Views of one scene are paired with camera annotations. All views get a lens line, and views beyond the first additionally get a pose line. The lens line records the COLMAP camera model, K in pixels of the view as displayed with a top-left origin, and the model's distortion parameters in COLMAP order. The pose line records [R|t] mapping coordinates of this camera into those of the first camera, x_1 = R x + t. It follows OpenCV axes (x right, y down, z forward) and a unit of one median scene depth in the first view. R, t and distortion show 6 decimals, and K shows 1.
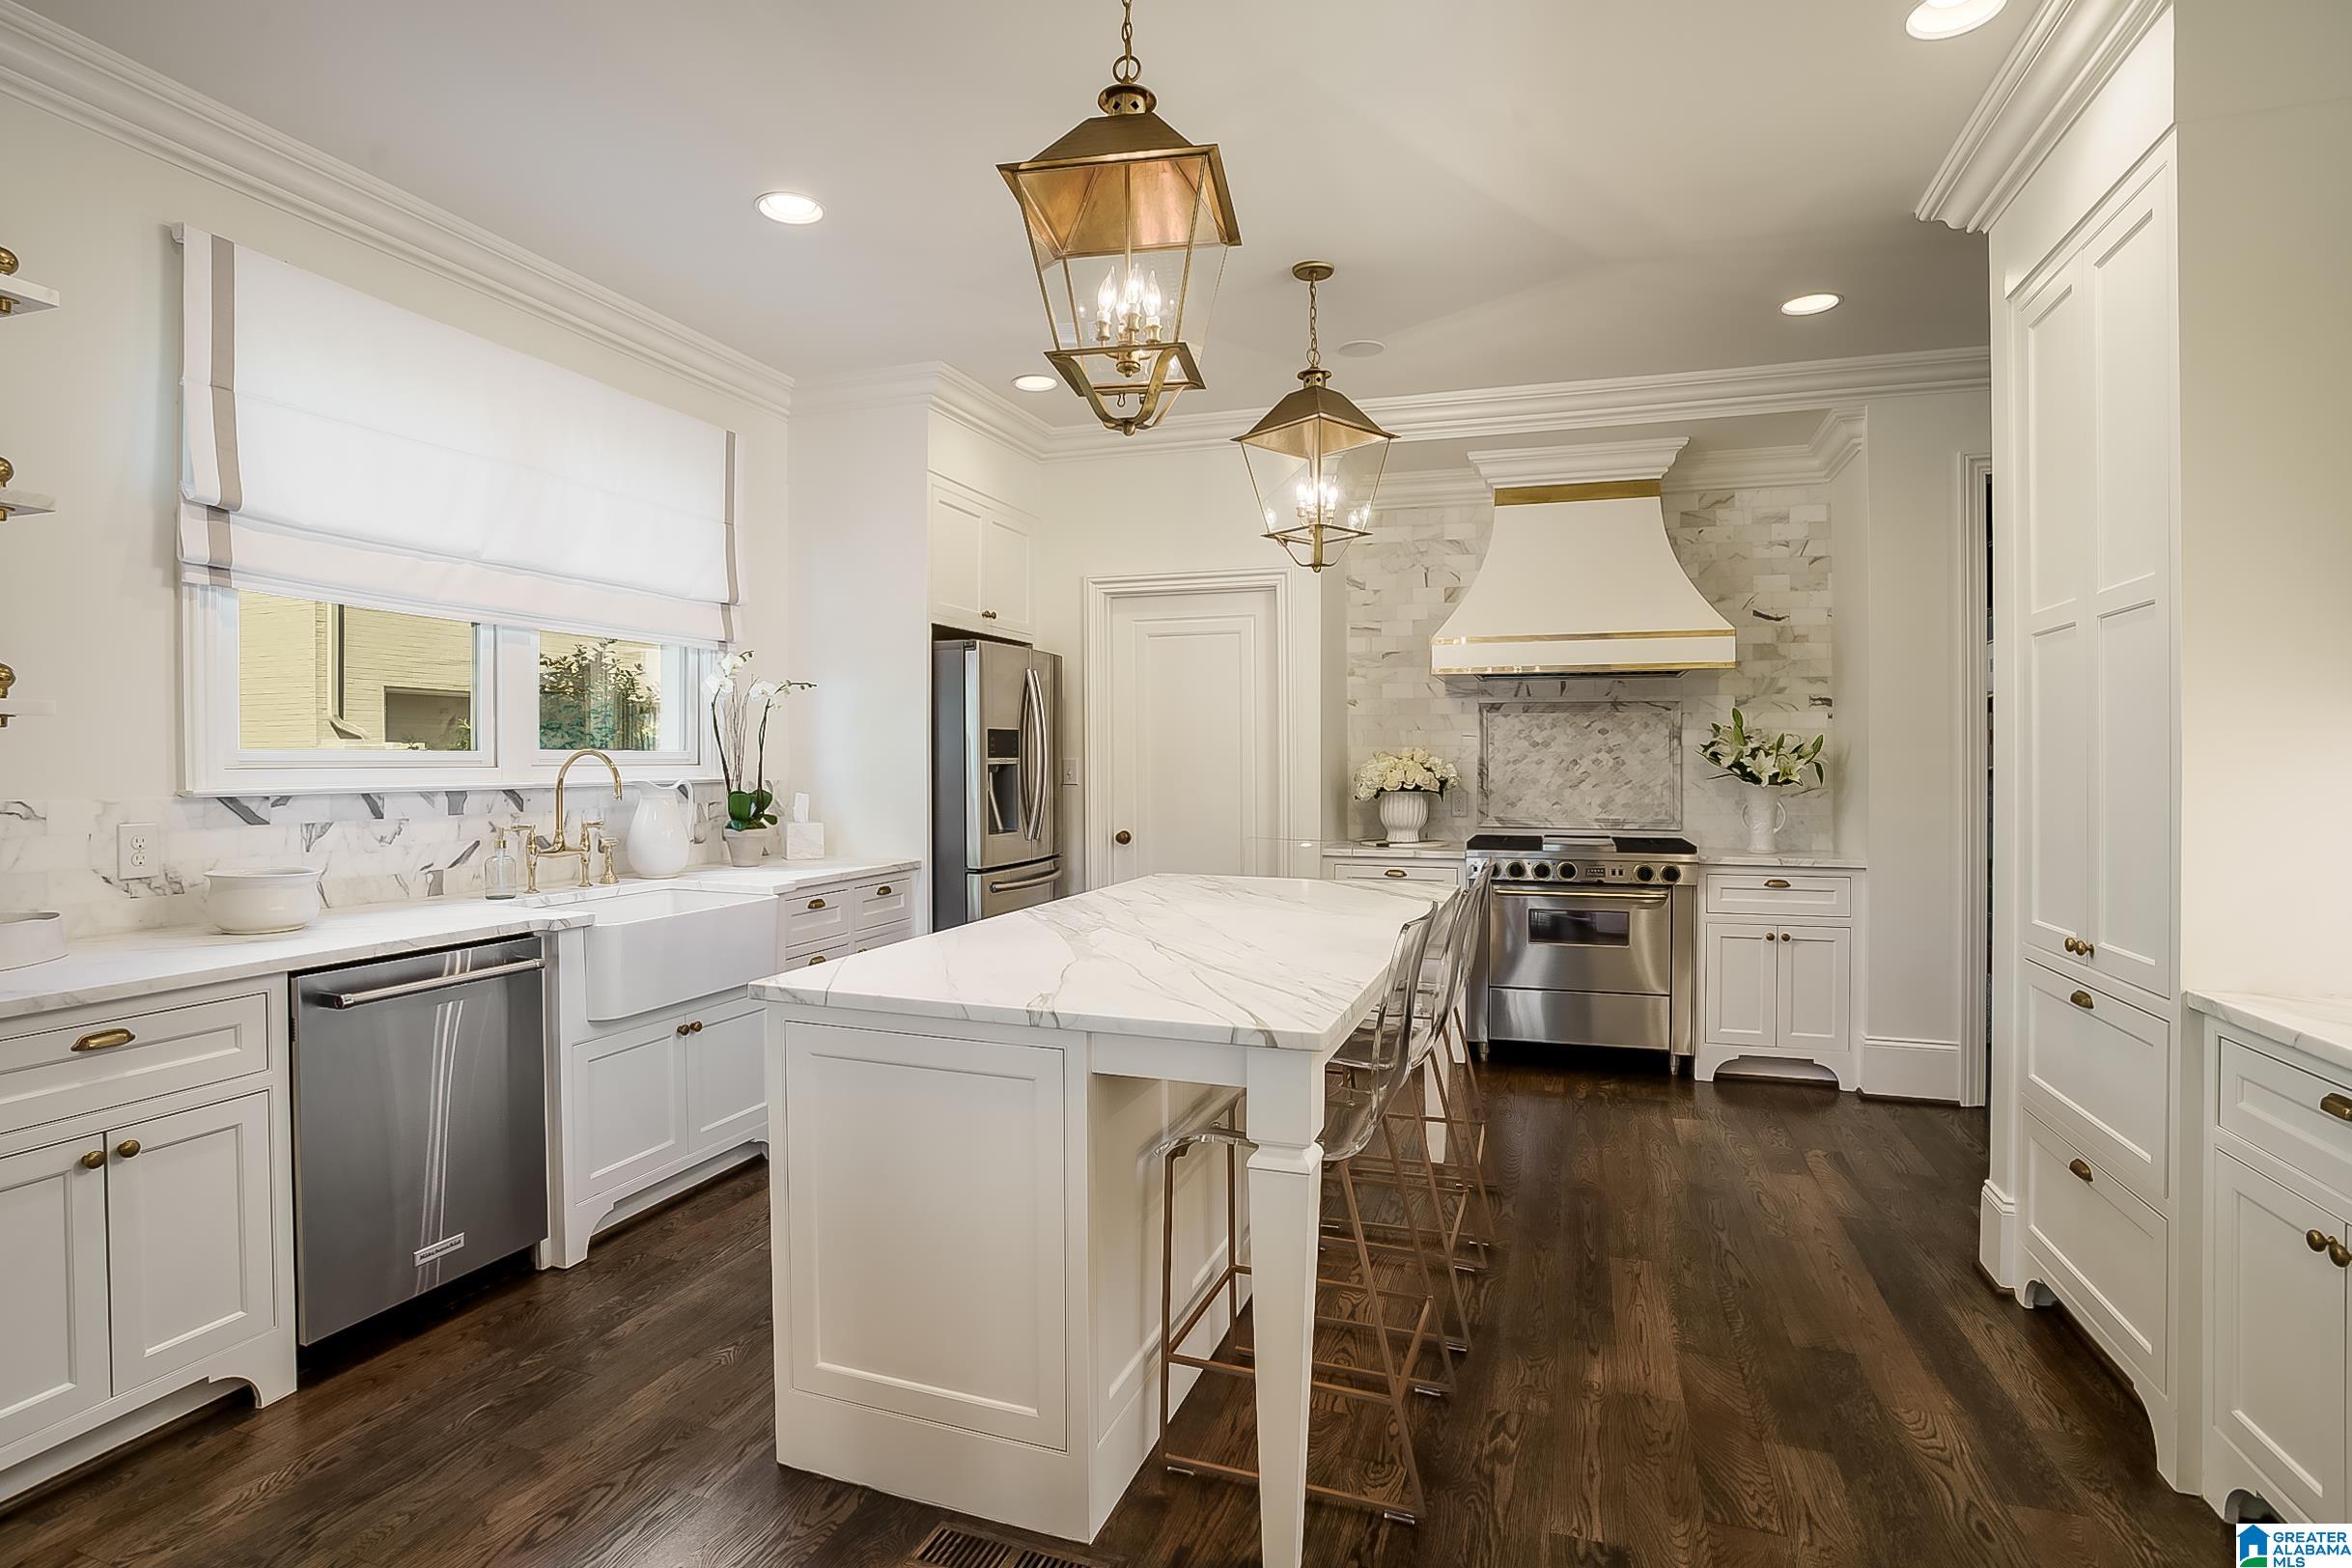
lens RADIAL K [[1172.3, 0, 1161.9], [0, 1172.3, 792.9], [0, 0, 1]] dist [-0.069538, 0.033155]
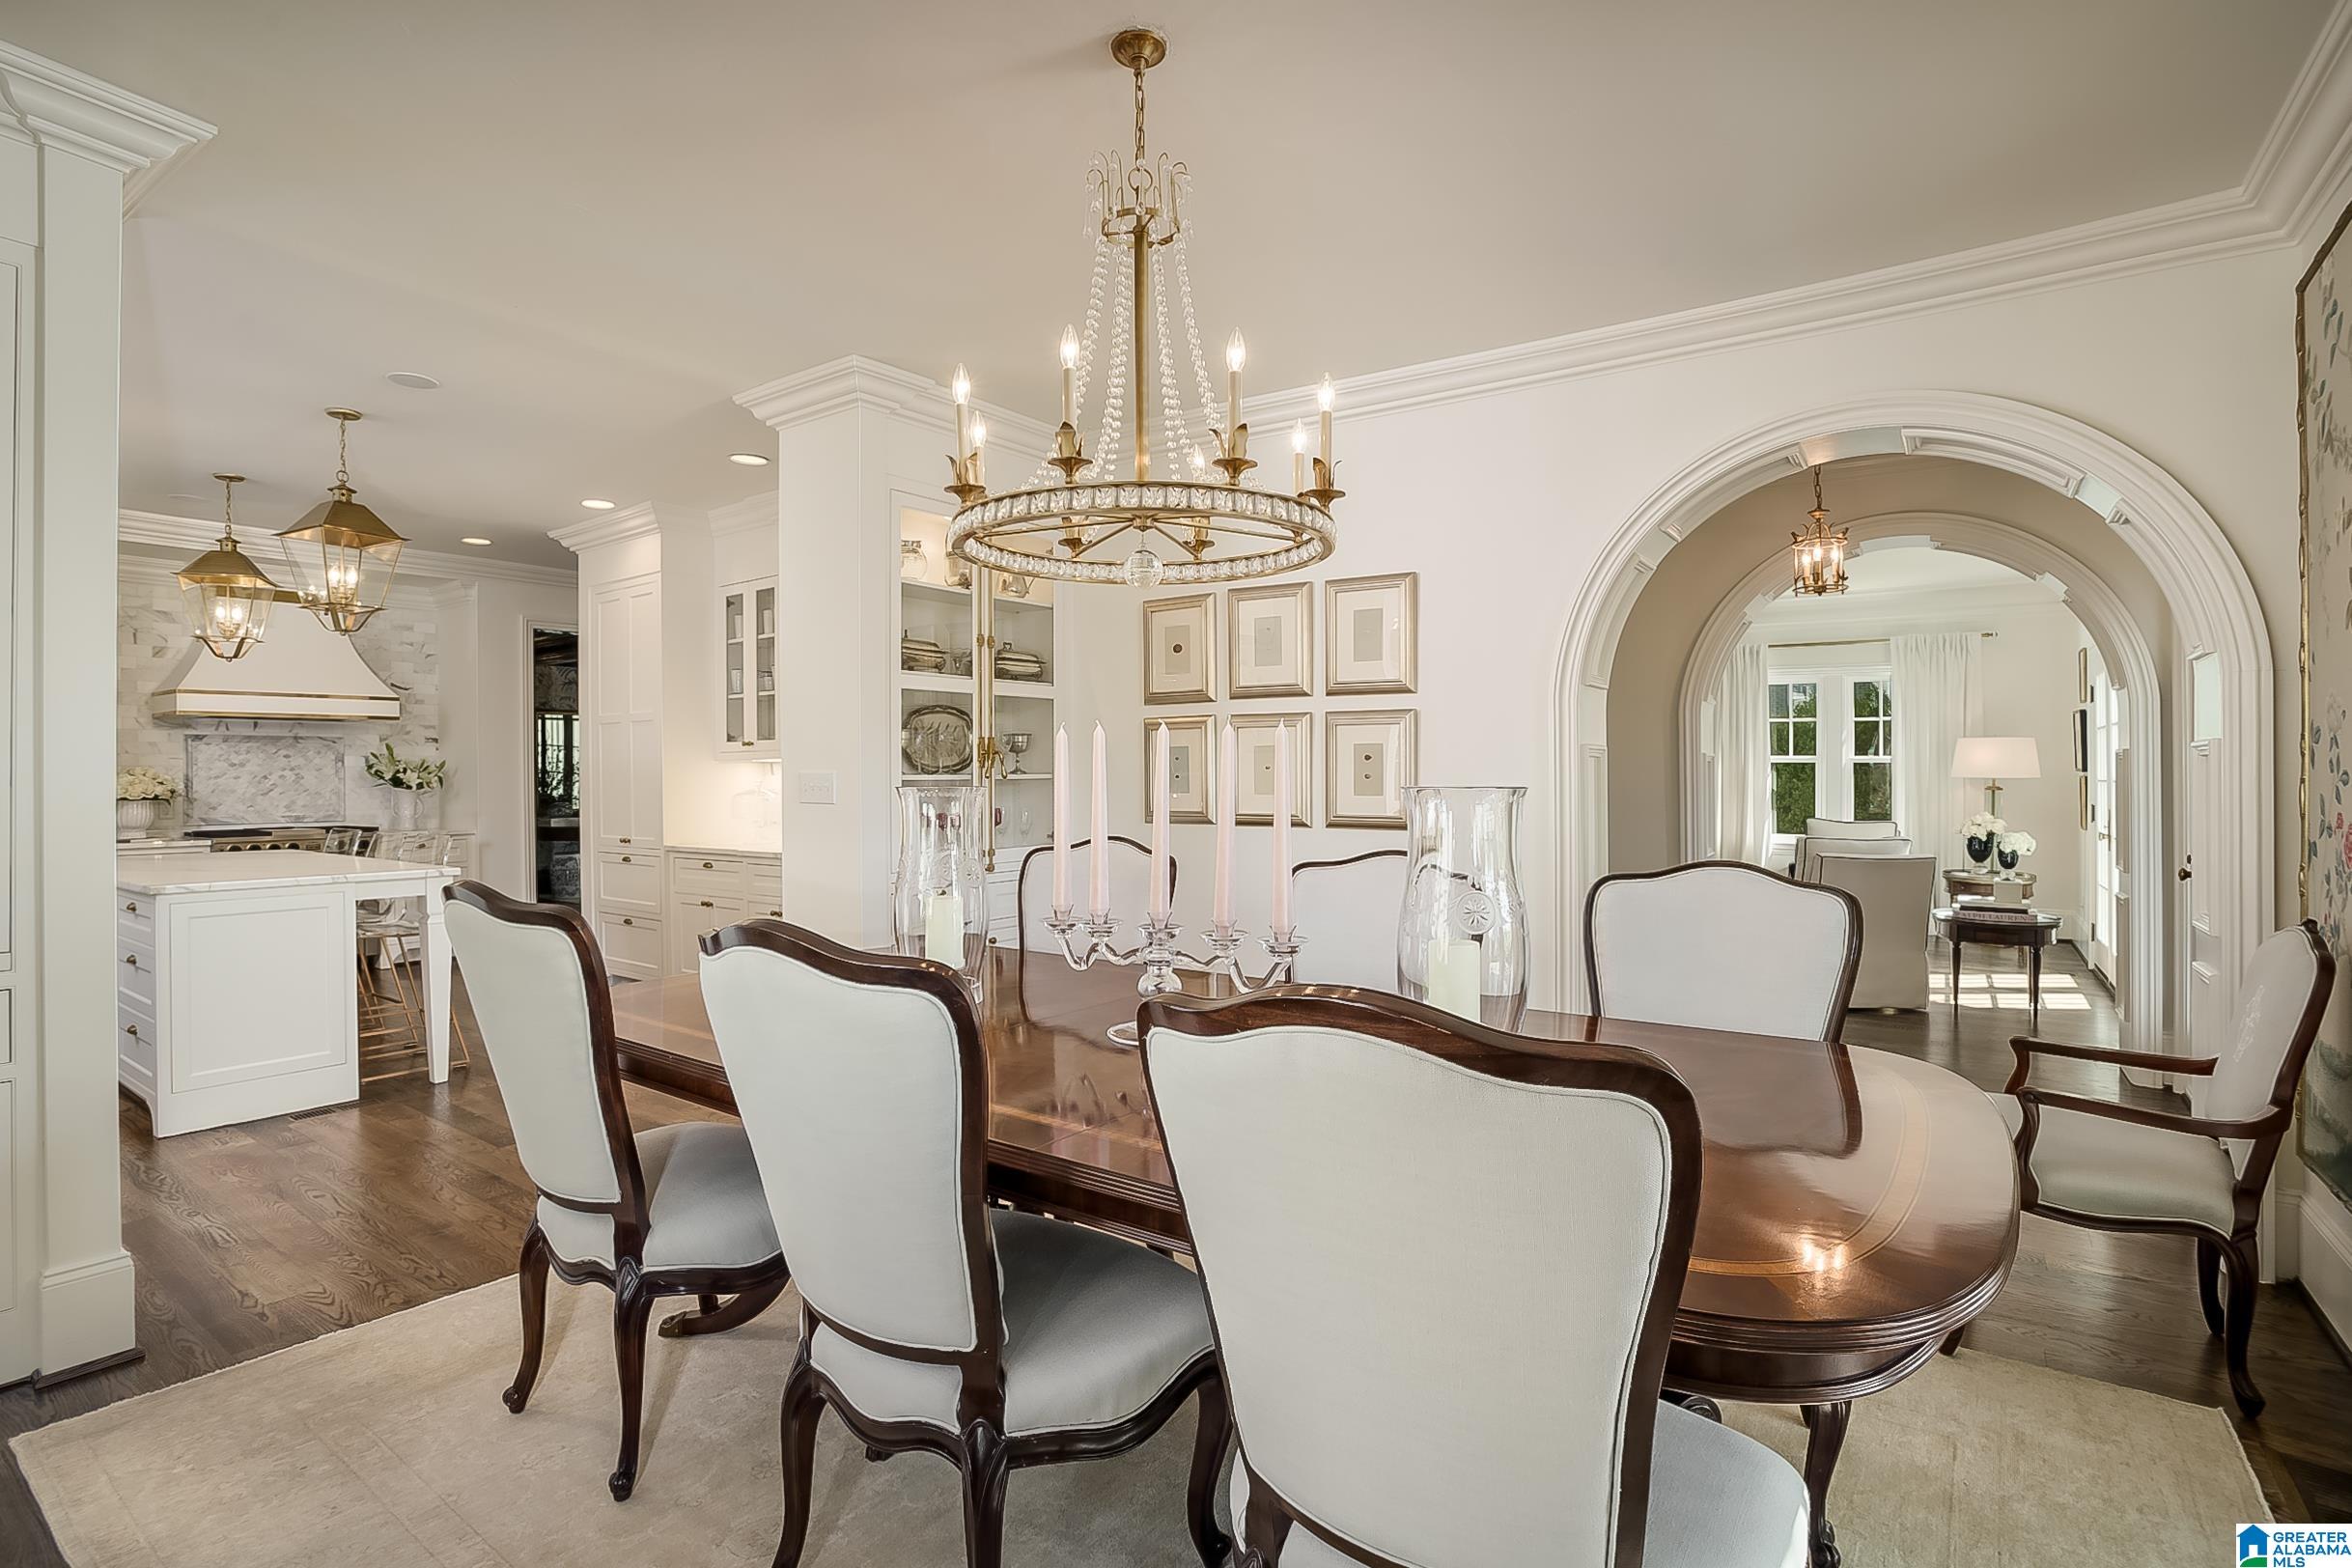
lens RADIAL K [[1187.6, 0, 1174.7], [0, 1187.6, 751.4], [0, 0, 1]] dist [-0.072329, 0.033855]
pose [[0.293841, 0.014599, 0.955743, -0.790862], [0.035209, 0.999039, -0.026085, 0.021449], [-0.955206, 0.041316, 0.293045, -0.580760]]
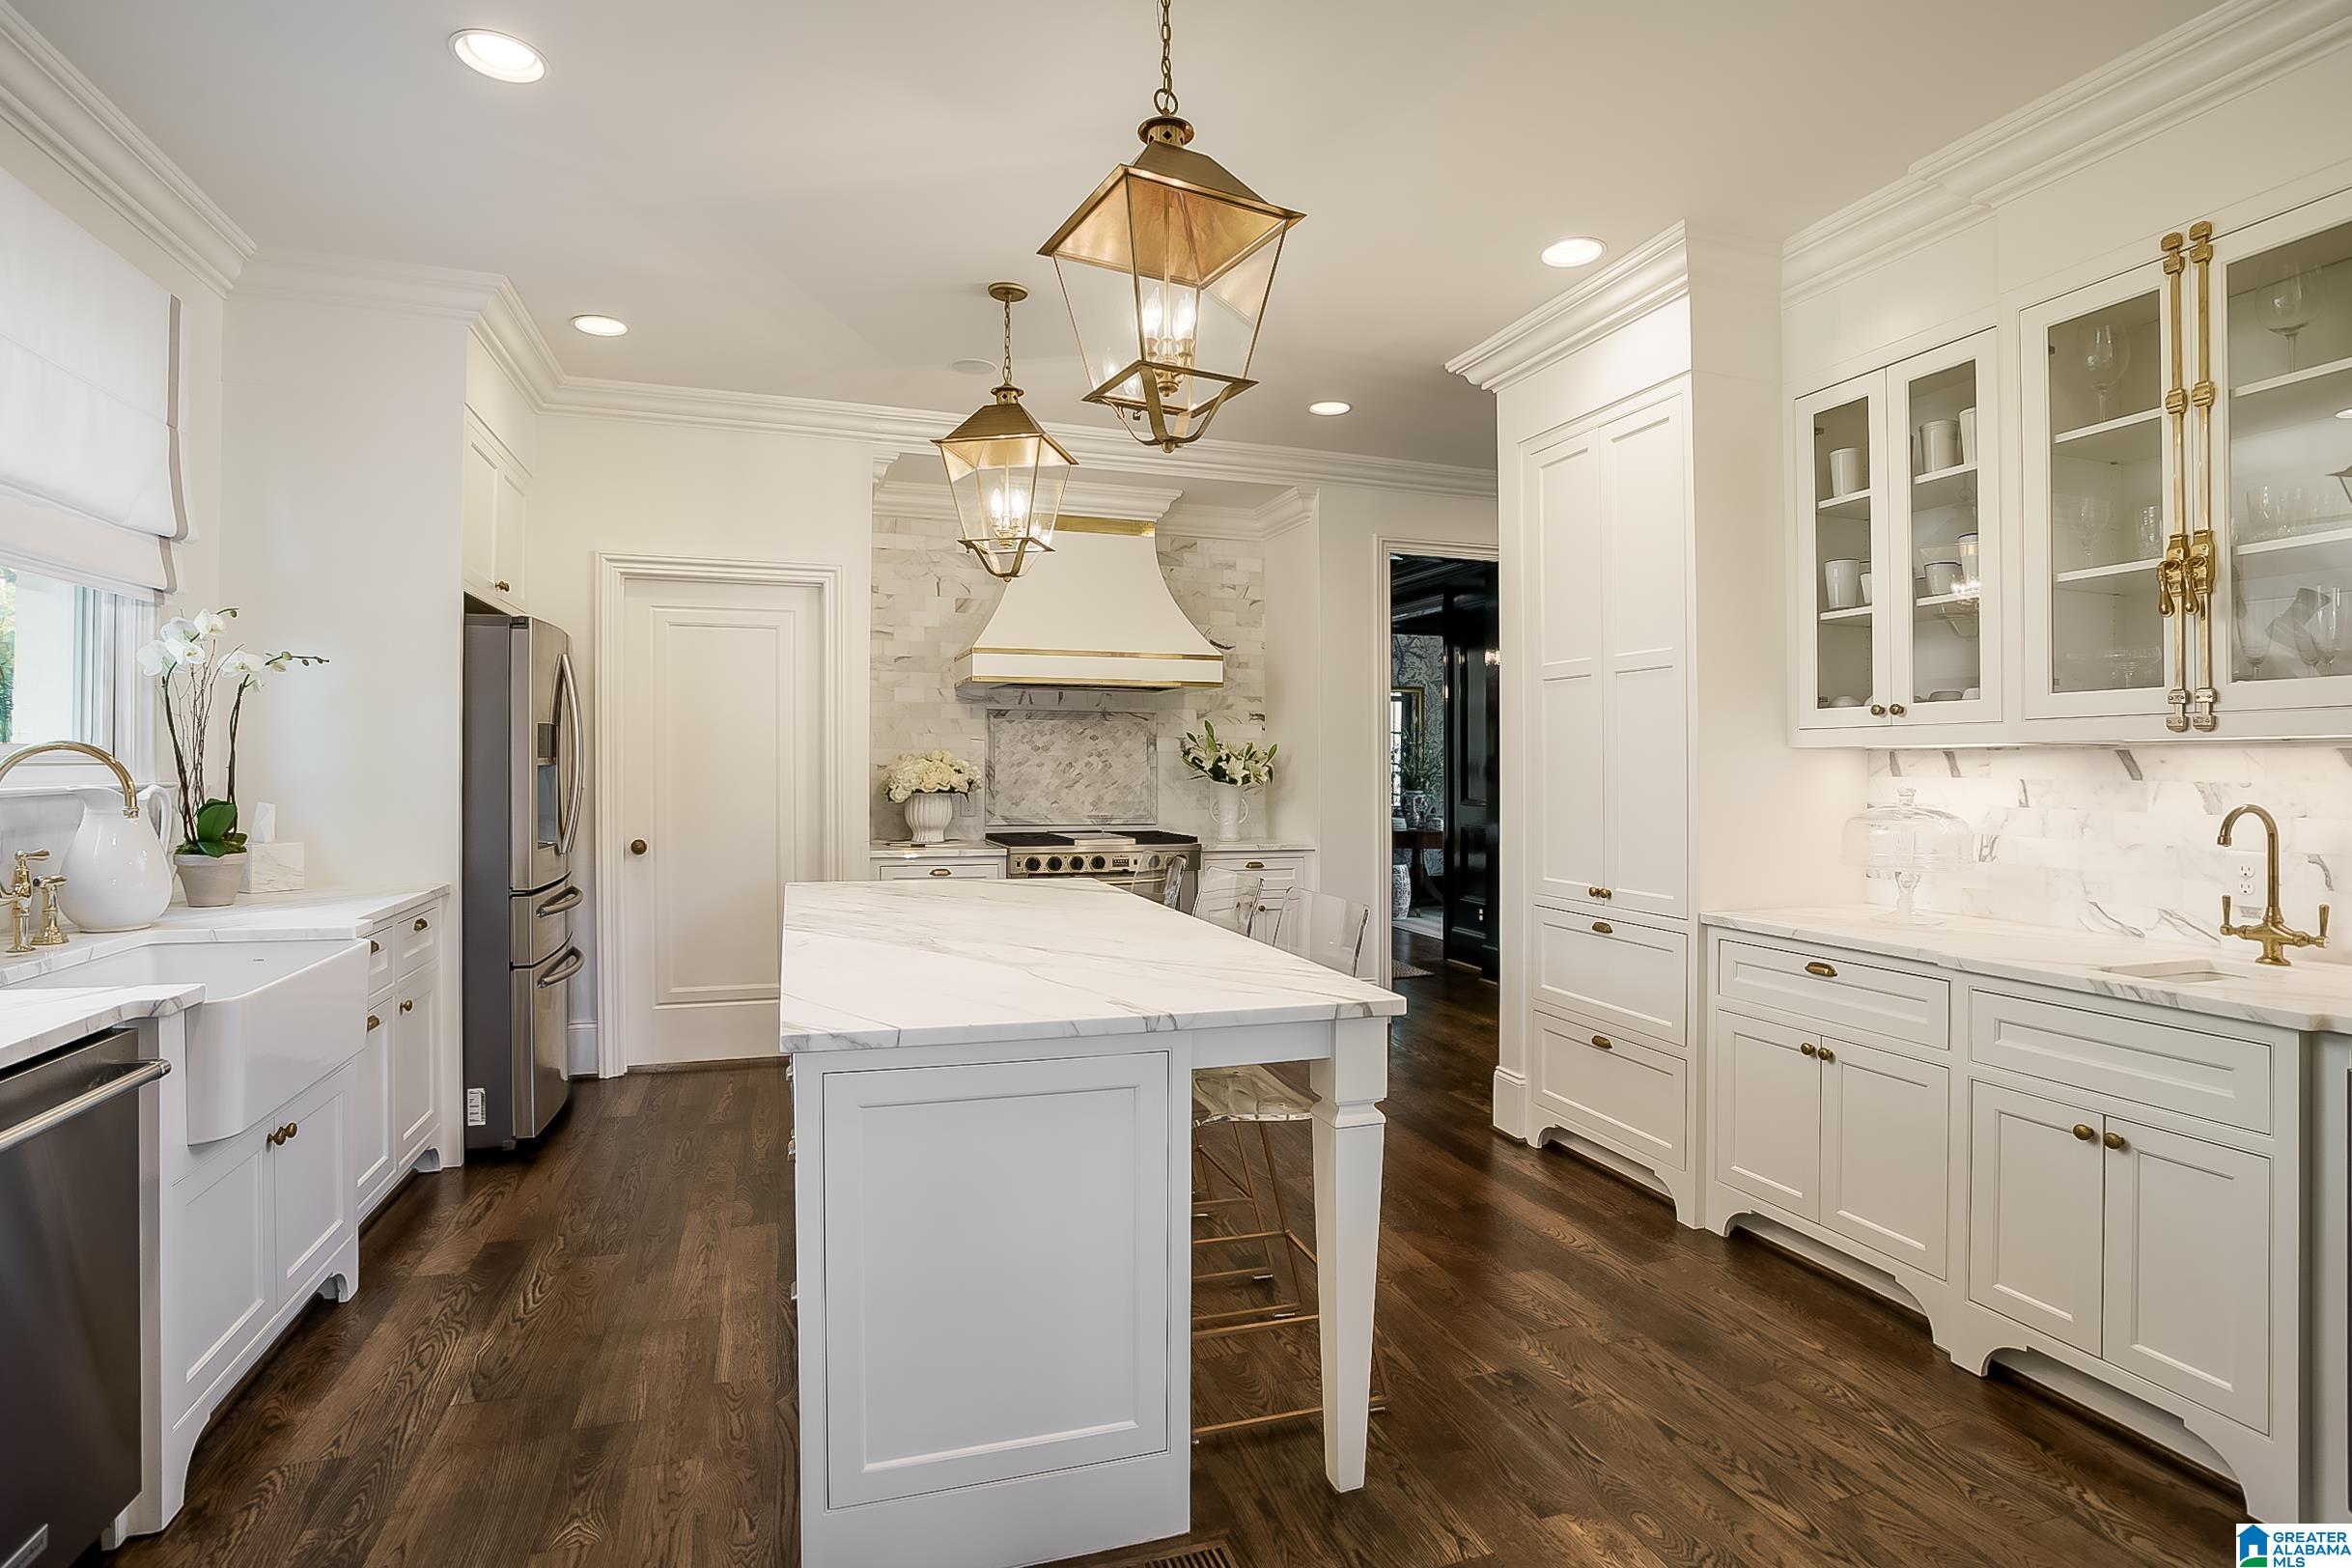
lens RADIAL K [[1149.6, 0, 1159.3], [0, 1149.6, 778.2], [0, 0, 1]] dist [-0.071664, 0.031348]
pose [[0.791576, -0.002837, 0.611064, -0.292339], [0.010387, 0.999907, -0.008813, -0.003712], [-0.610982, 0.013323, 0.791532, 0.089827]]
